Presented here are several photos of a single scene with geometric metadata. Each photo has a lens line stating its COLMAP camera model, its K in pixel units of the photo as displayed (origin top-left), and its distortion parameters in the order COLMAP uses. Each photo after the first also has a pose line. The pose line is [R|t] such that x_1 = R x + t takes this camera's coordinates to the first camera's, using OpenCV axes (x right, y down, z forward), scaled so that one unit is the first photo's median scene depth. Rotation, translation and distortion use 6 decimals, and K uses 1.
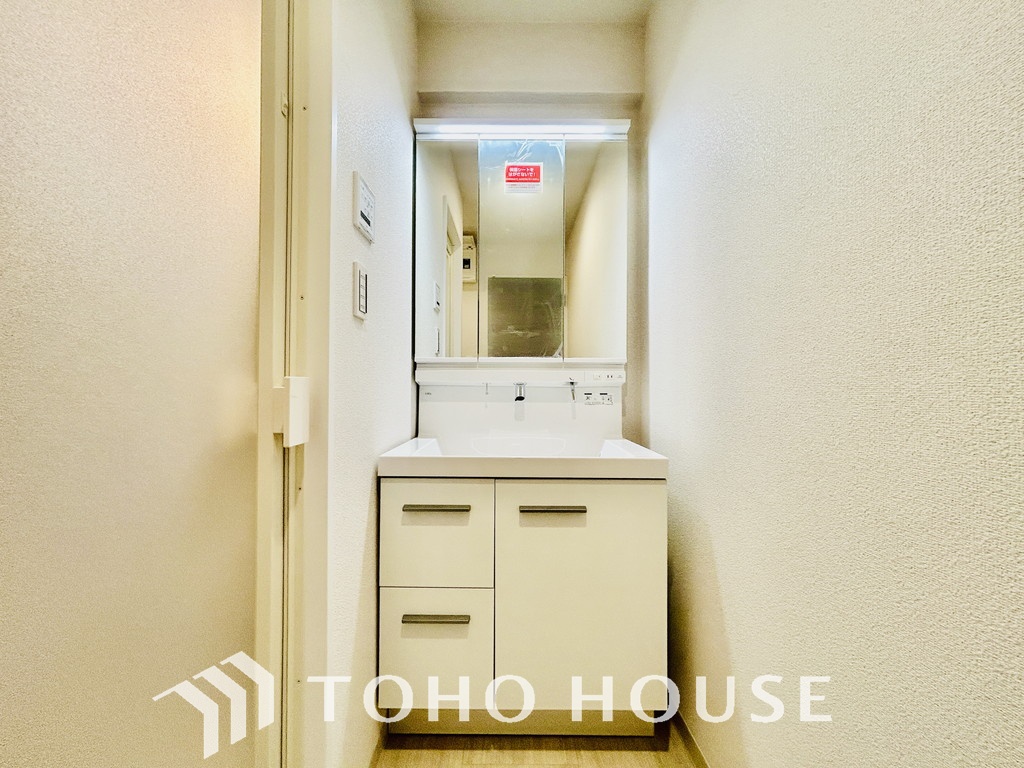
lens RADIAL K [[416.3, 0, 510.8], [0, 416.3, 384.7], [0, 0, 1]] dist [-0.000981, 0.001886]
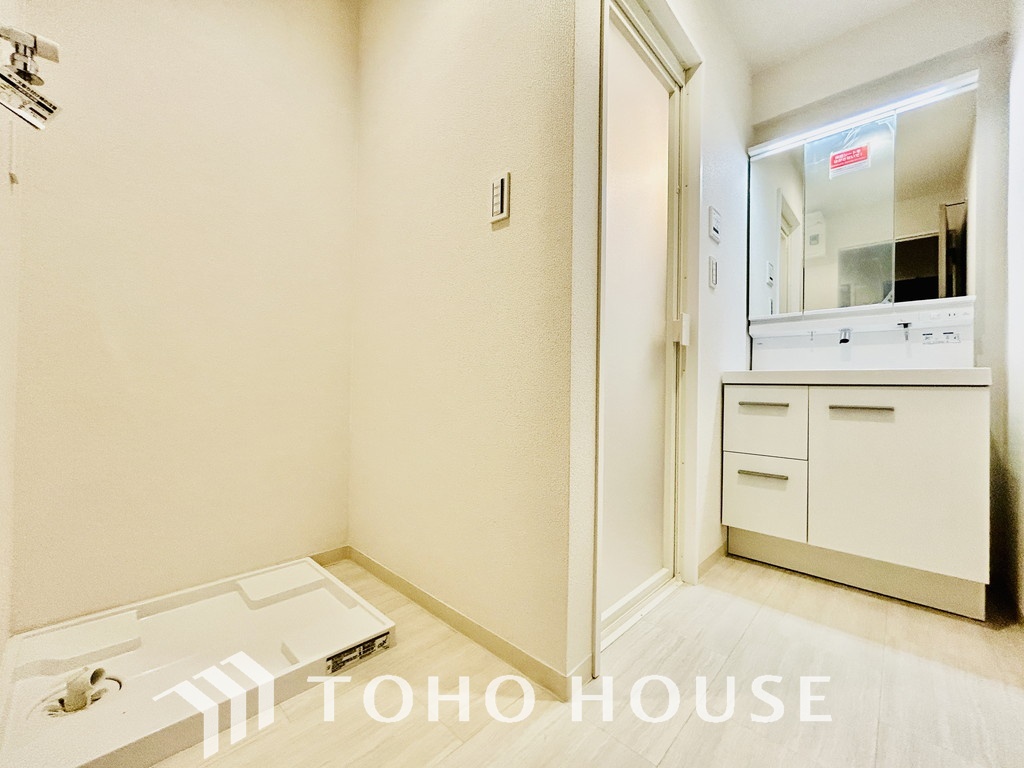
lens RADIAL K [[416.3, 0, 509.0], [0, 416.3, 384.8], [0, 0, 1]] dist [-0.000981, 0.001886]
pose [[0.725136, 0.001520, -0.688605, 0.149861], [-0.007315, 0.999958, -0.005496, 0.175987], [0.688567, 0.009022, 0.725116, -0.571823]]
